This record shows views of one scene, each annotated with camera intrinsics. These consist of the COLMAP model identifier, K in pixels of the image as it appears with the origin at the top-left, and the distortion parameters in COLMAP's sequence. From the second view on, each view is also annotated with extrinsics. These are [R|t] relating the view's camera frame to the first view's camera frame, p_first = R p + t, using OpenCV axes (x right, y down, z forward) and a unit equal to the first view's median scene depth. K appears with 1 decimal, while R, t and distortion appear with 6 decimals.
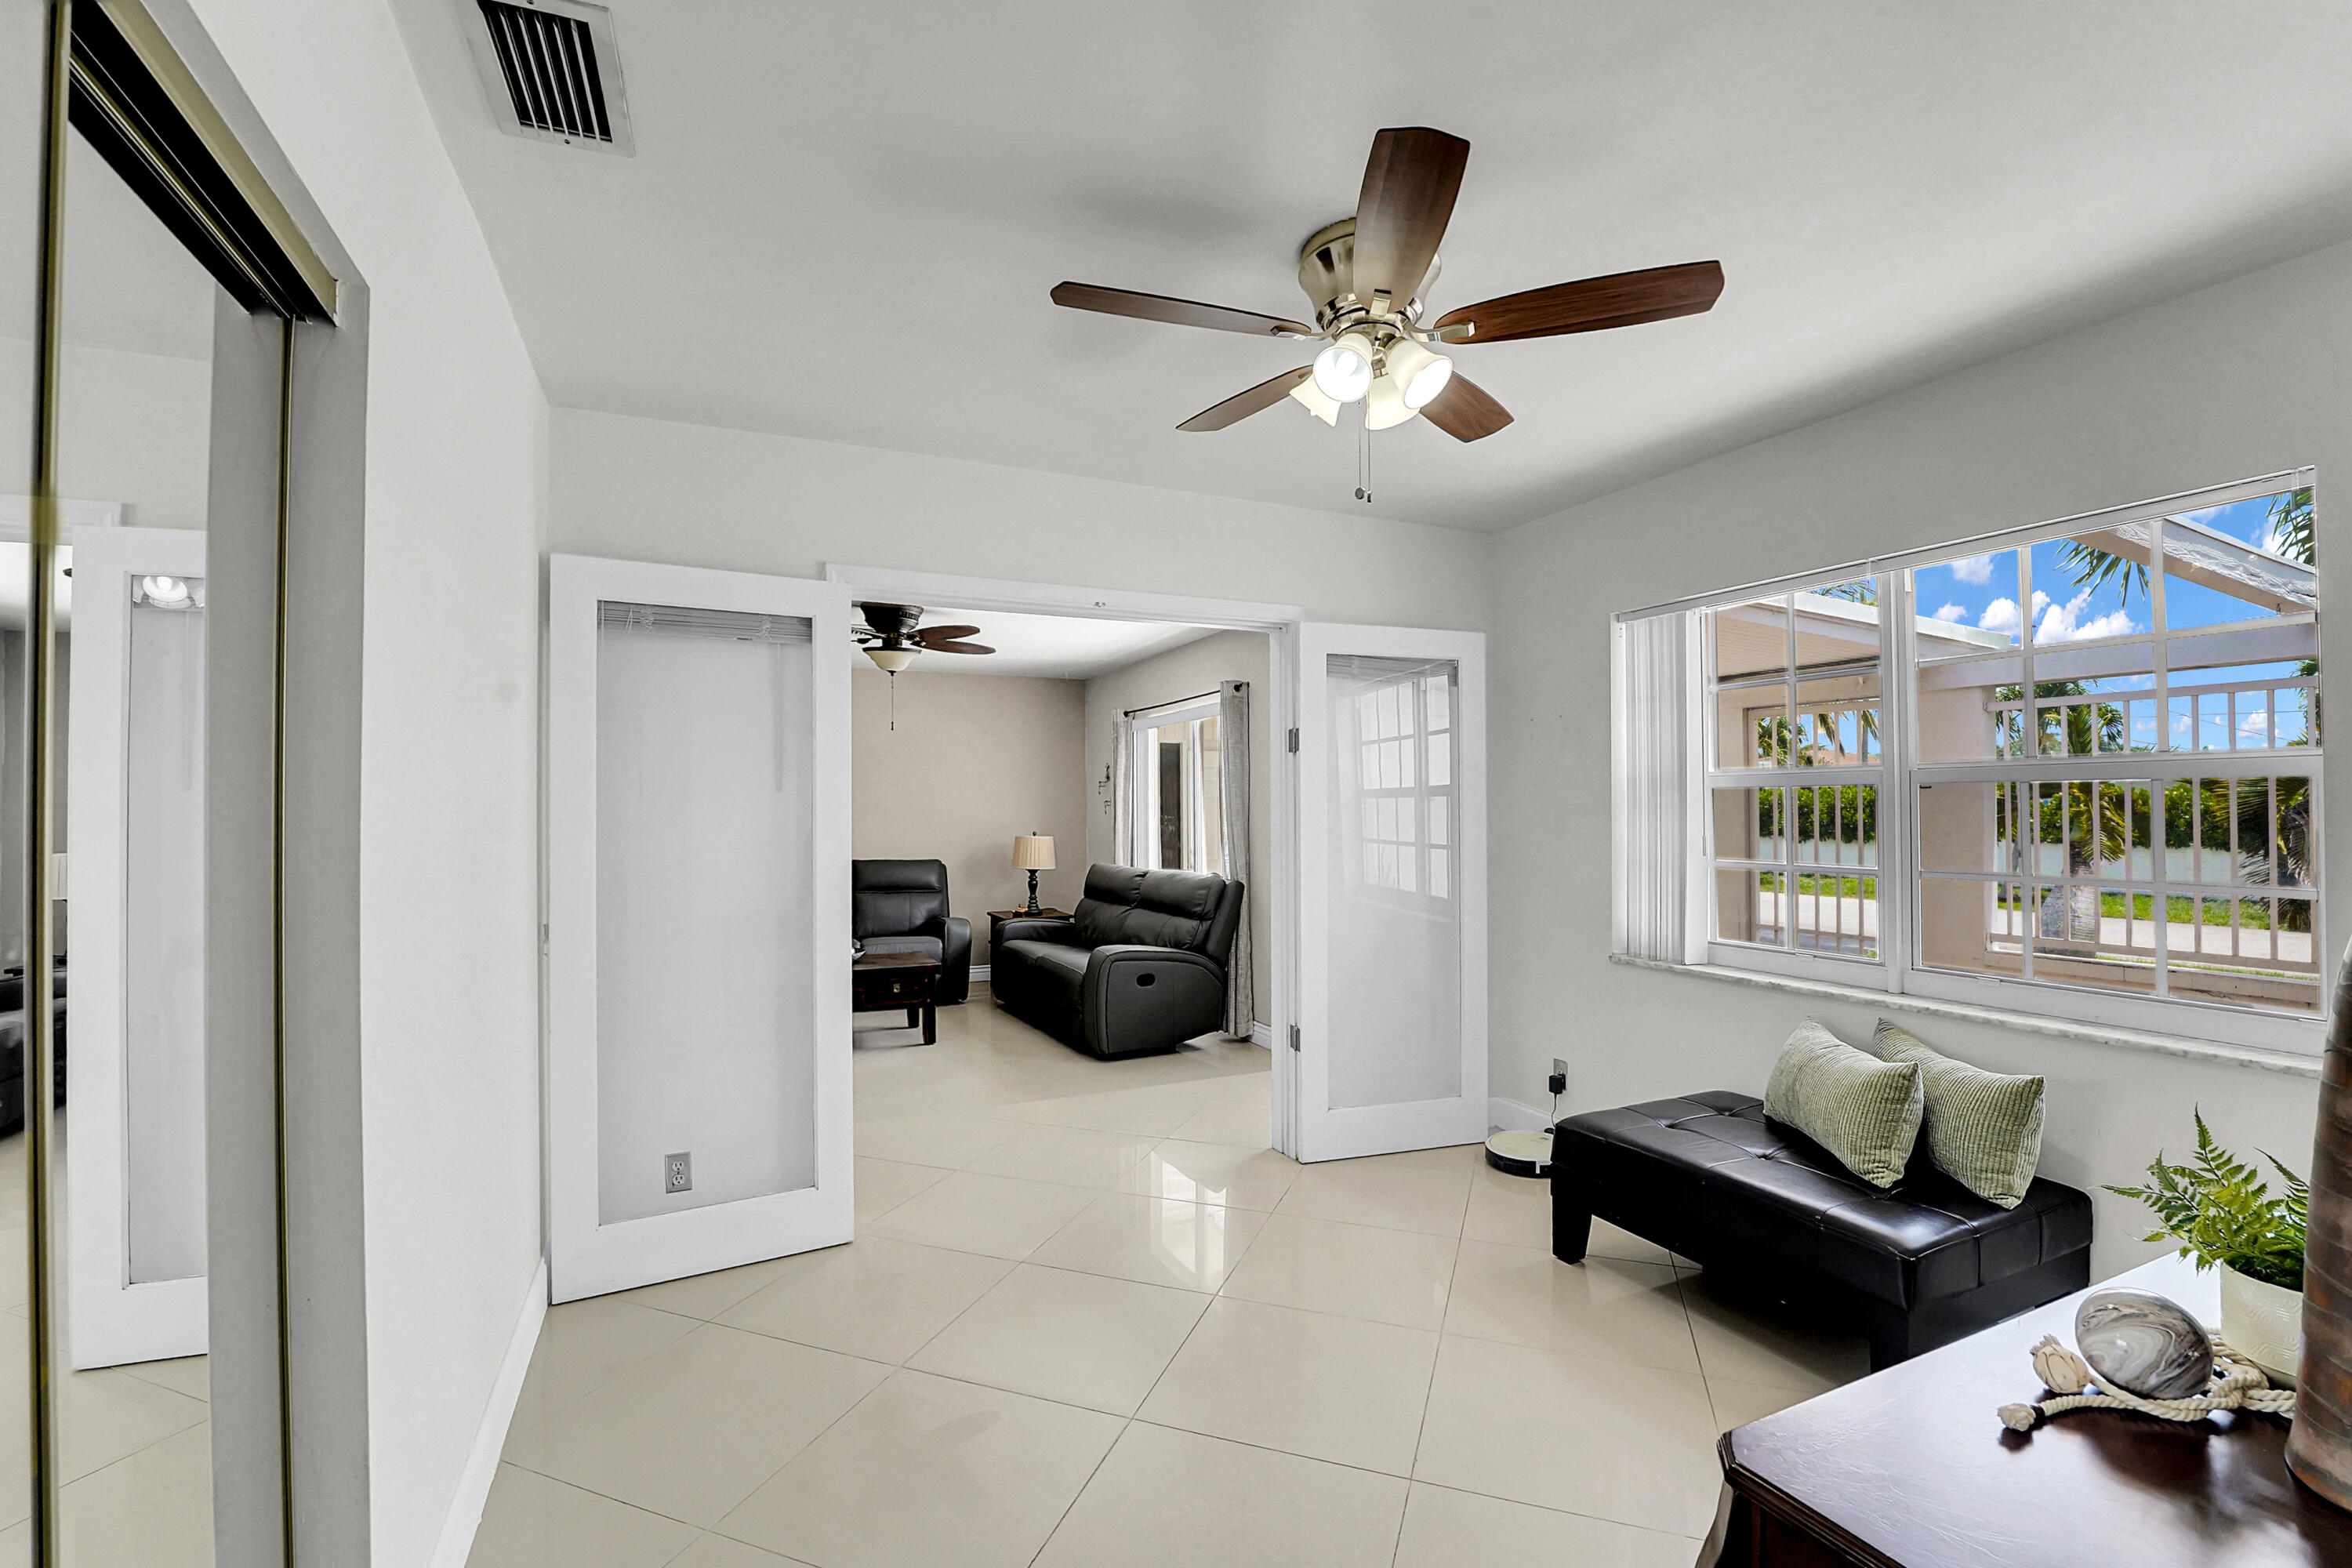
lens RADIAL K [[983.2, 0, 1159.4], [0, 983.2, 791.4], [0, 0, 1]] dist [-0.021811, 0.000269]
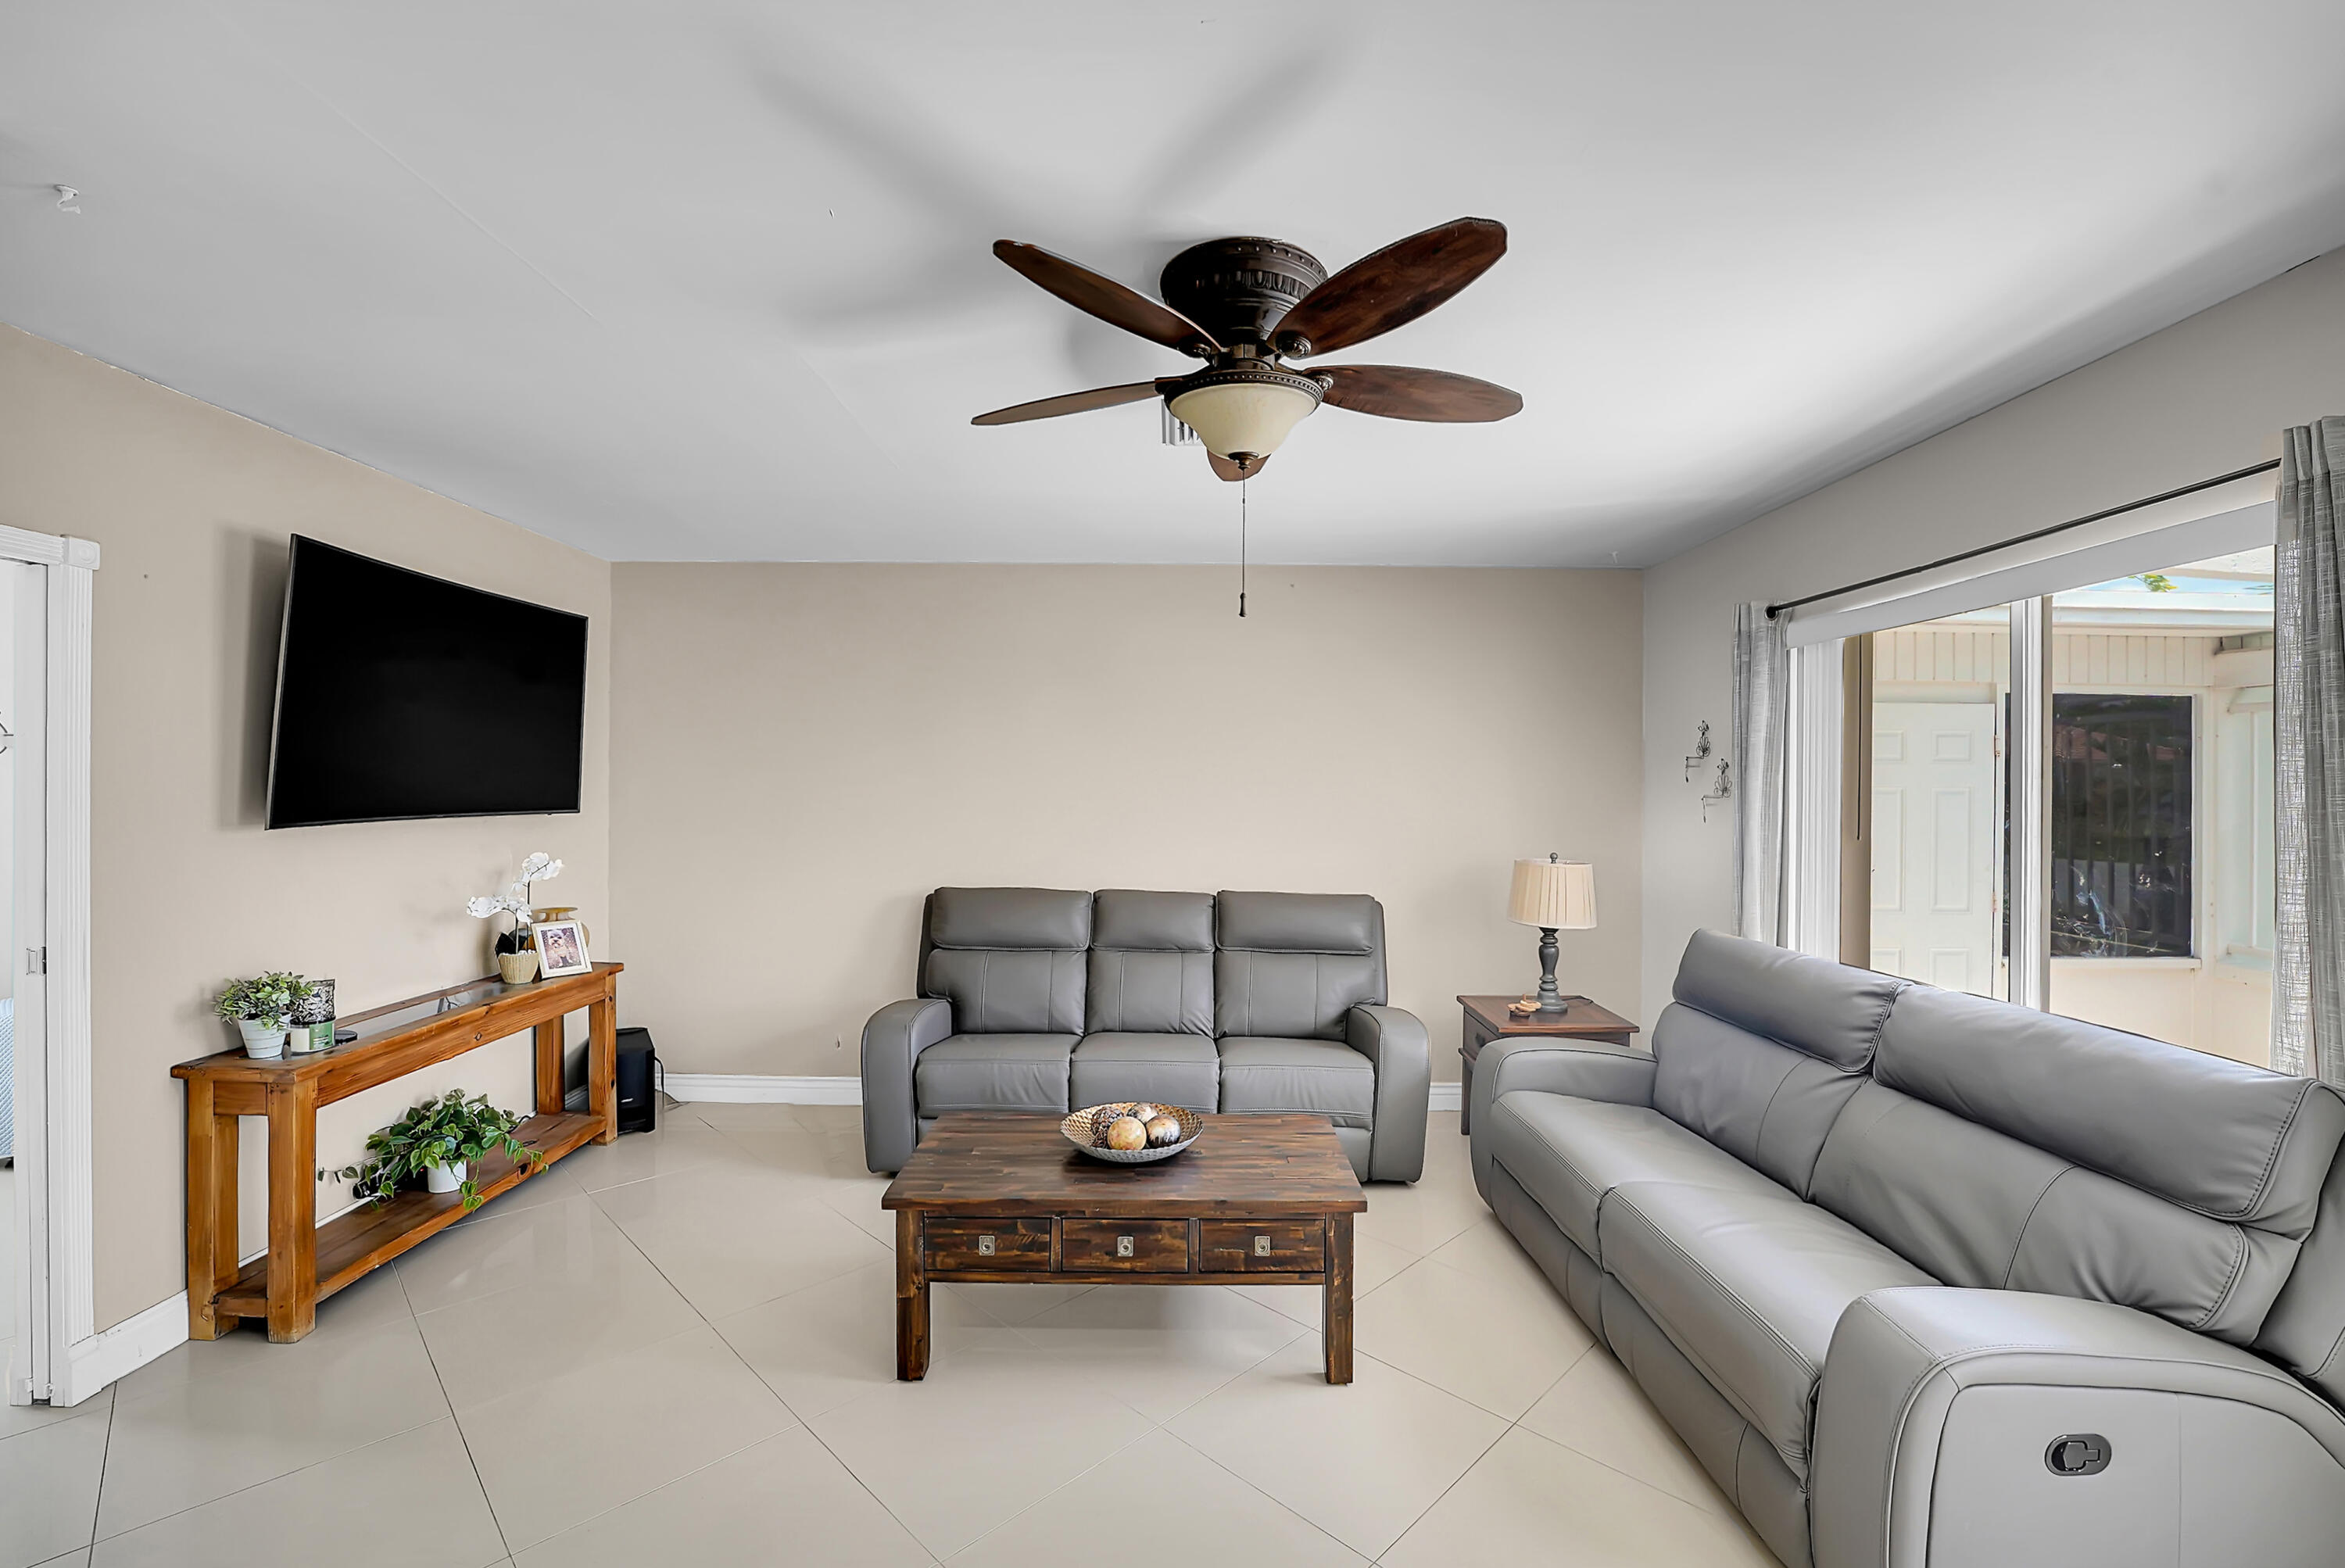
lens RADIAL K [[980.3, 0, 1165.4], [0, 980.3, 782.6], [0, 0, 1]] dist [-0.021811, 0.000269]
pose [[0.907403, 0.009888, -0.420144, -0.116622], [-0.004309, 0.999890, 0.014226, -0.004231], [0.420238, -0.011098, 0.907346, 0.539703]]
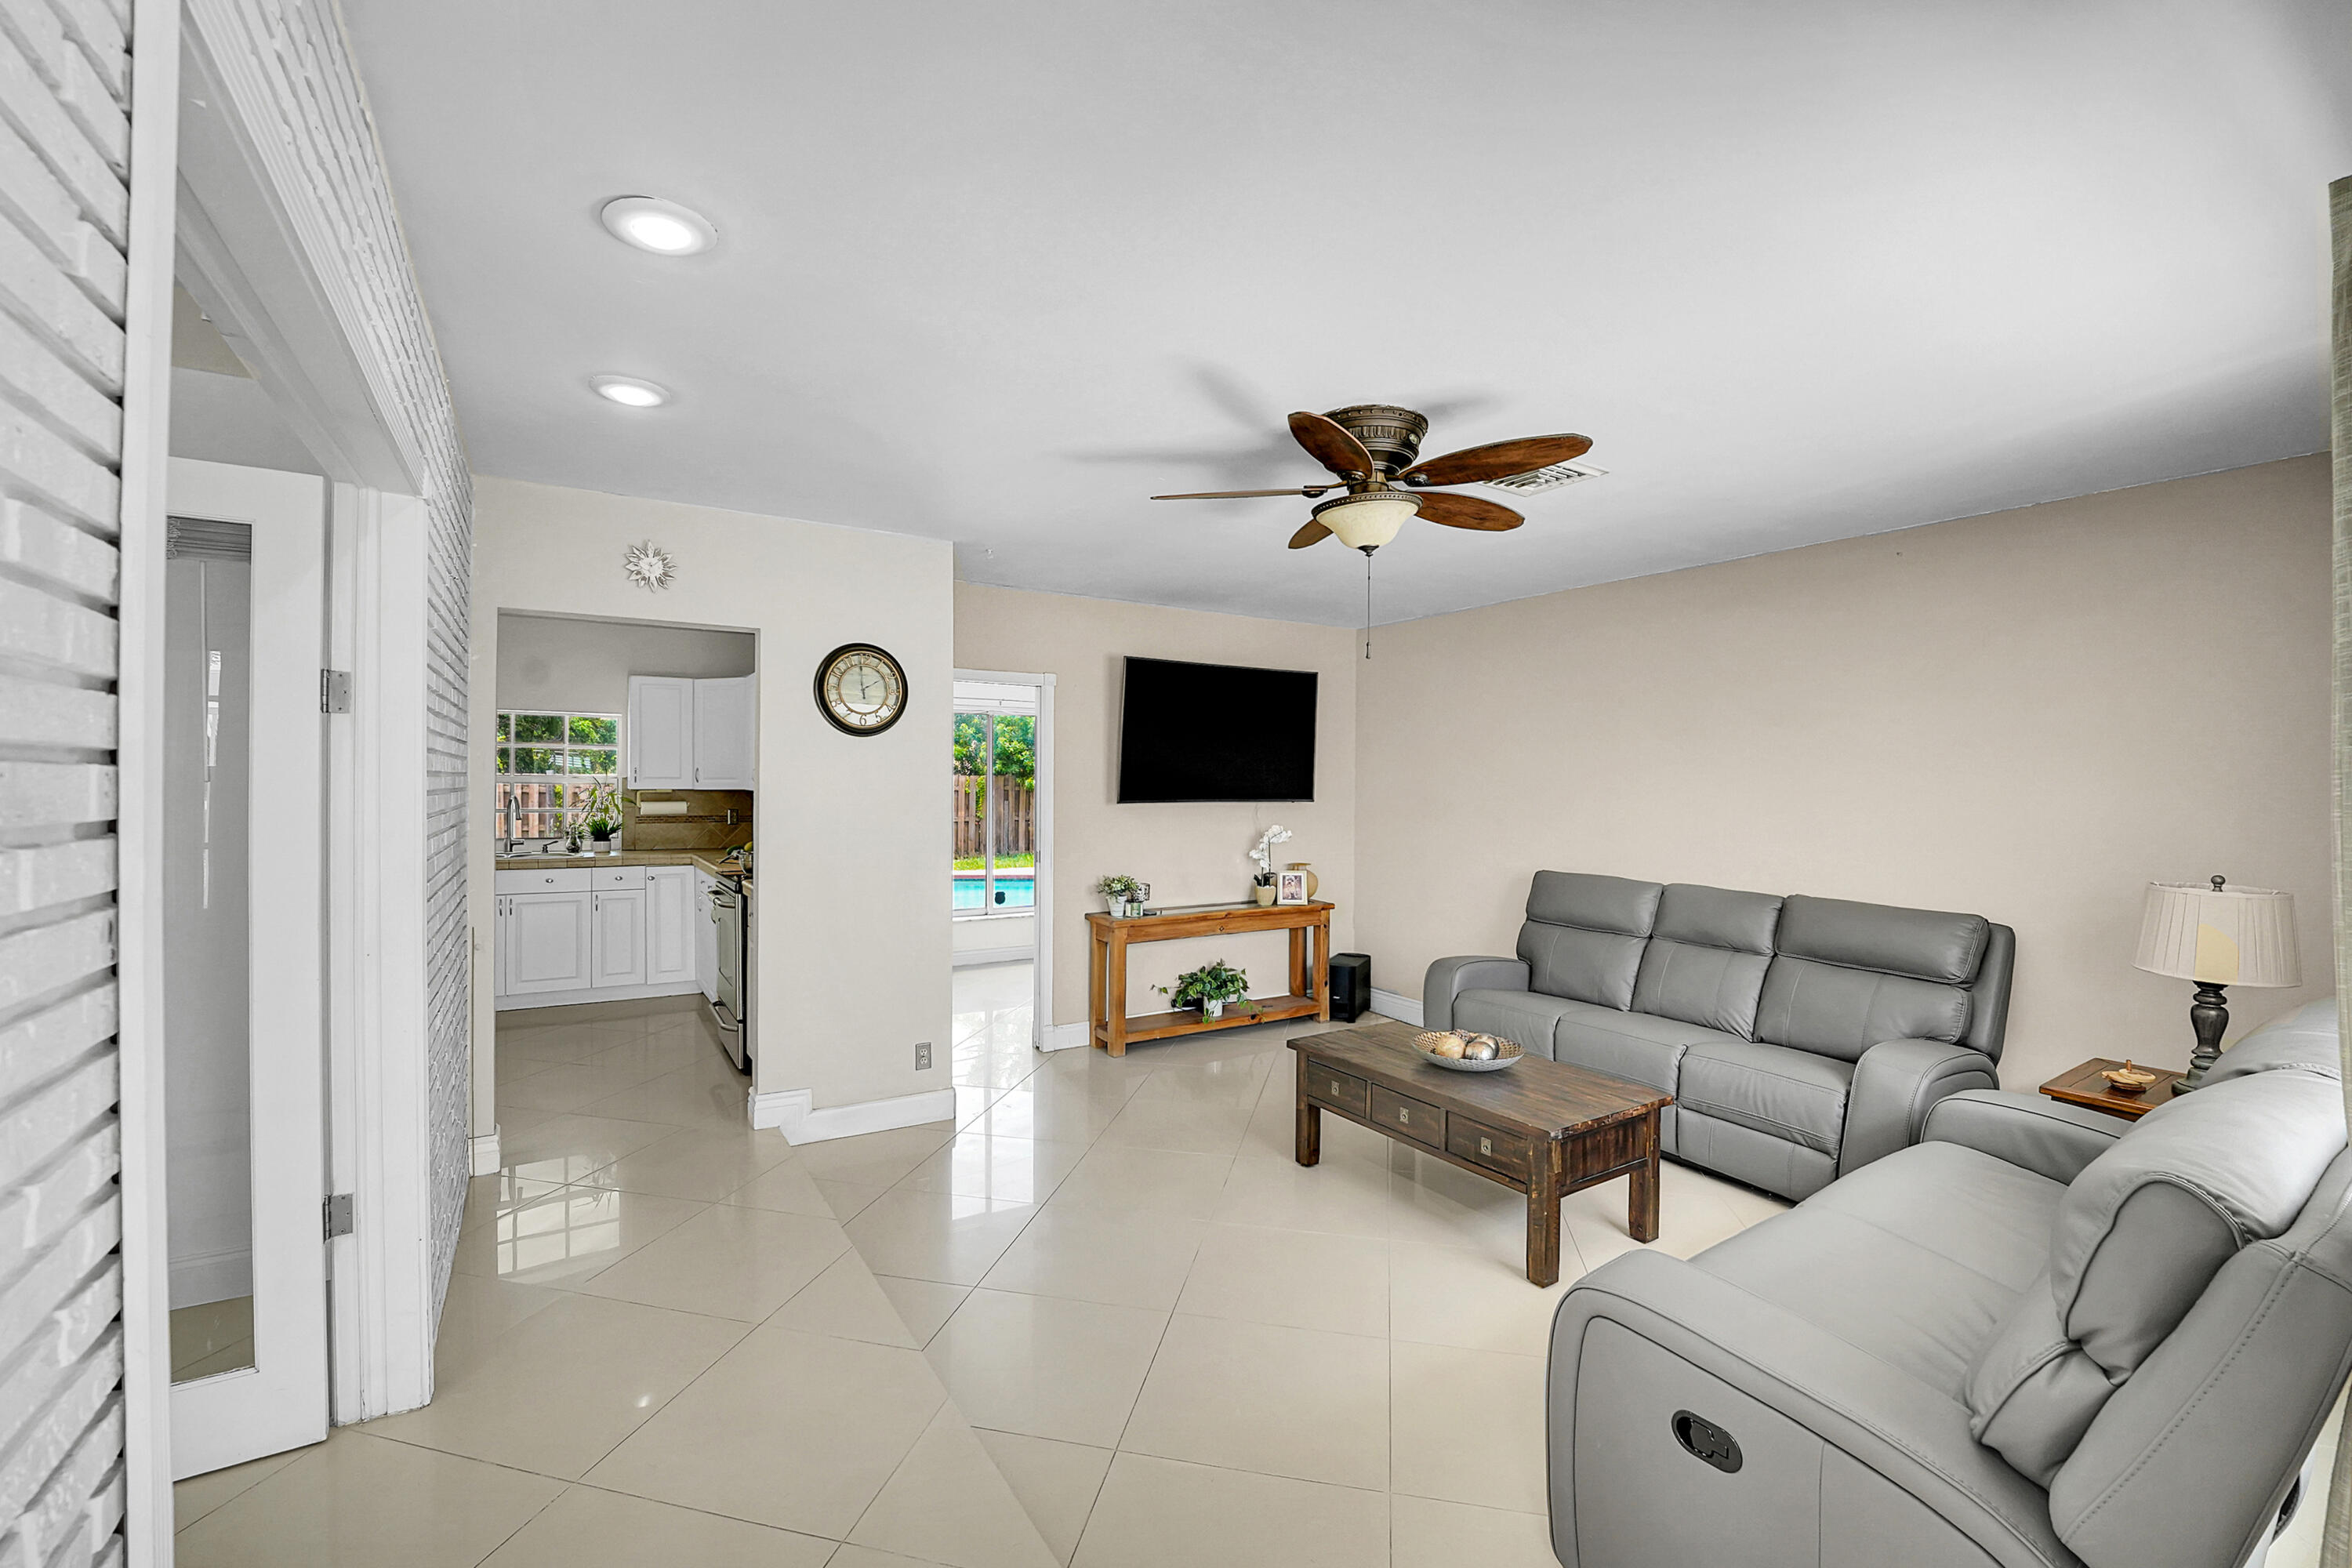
lens RADIAL K [[983.2, 0, 1169.3], [0, 983.2, 791.3], [0, 0, 1]] dist [-0.021811, 0.000269]
pose [[0.128052, 0.013840, -0.991671, 0.187455], [0.007896, 0.999857, 0.014974, -0.000010], [0.991736, -0.009748, 0.127924, 0.676247]]
